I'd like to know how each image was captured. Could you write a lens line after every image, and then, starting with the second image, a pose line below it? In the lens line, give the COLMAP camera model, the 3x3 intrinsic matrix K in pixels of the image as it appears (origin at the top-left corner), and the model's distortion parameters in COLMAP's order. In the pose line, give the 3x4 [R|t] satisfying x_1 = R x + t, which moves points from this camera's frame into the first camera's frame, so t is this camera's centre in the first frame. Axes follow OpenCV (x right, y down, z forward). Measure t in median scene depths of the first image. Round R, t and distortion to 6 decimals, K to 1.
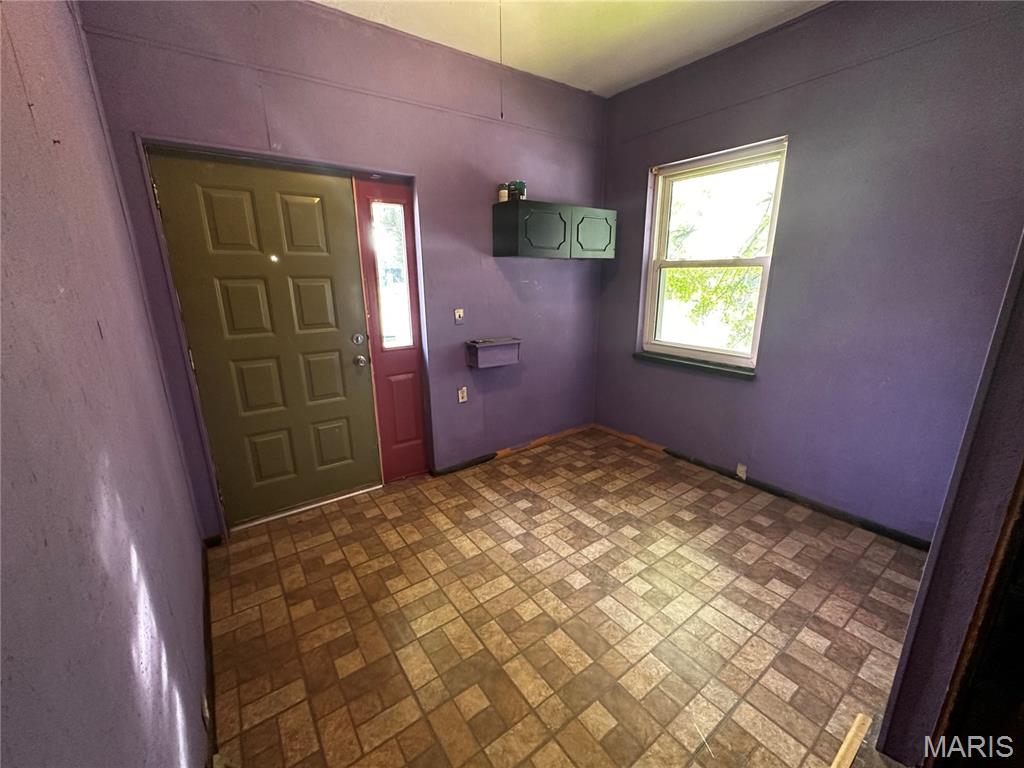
lens RADIAL K [[410.5, 0, 514.8], [0, 410.5, 383.9], [0, 0, 1]] dist [-0.001070, -0.000172]
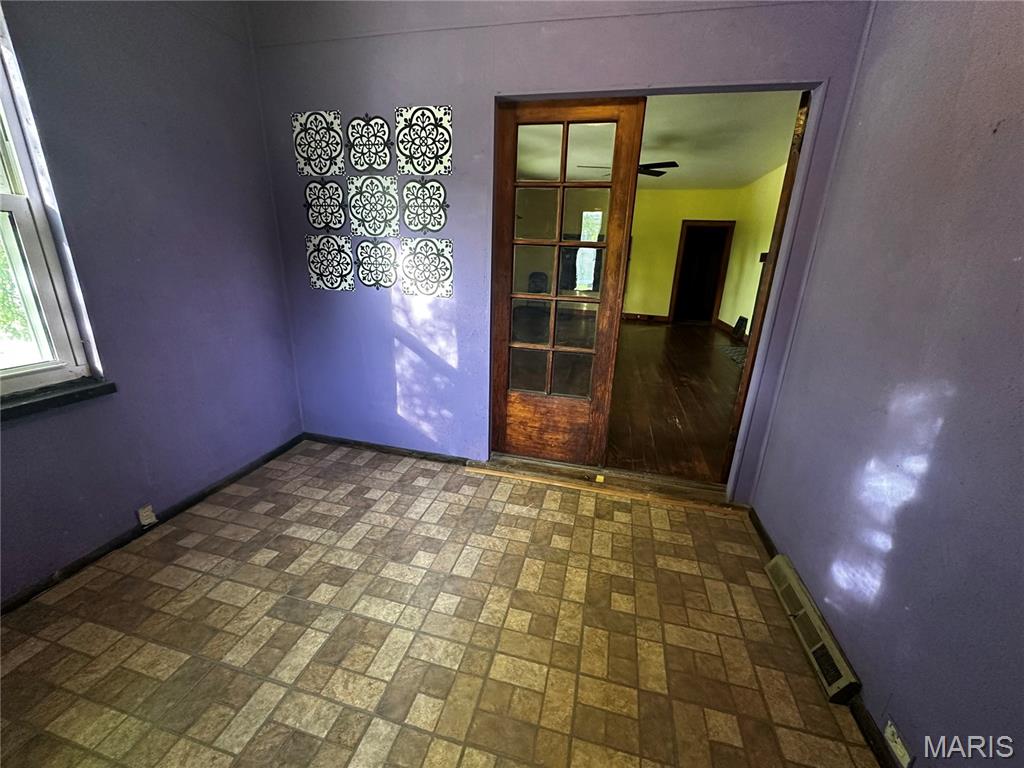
lens RADIAL K [[410.5, 0, 512.2], [0, 410.5, 387.1], [0, 0, 1]] dist [-0.001070, -0.000172]
pose [[-0.639997, -0.249798, 0.726639, -0.429970], [0.169659, 0.876399, 0.450711, -0.269466], [-0.749413, 0.411735, -0.518512, 1.123325]]
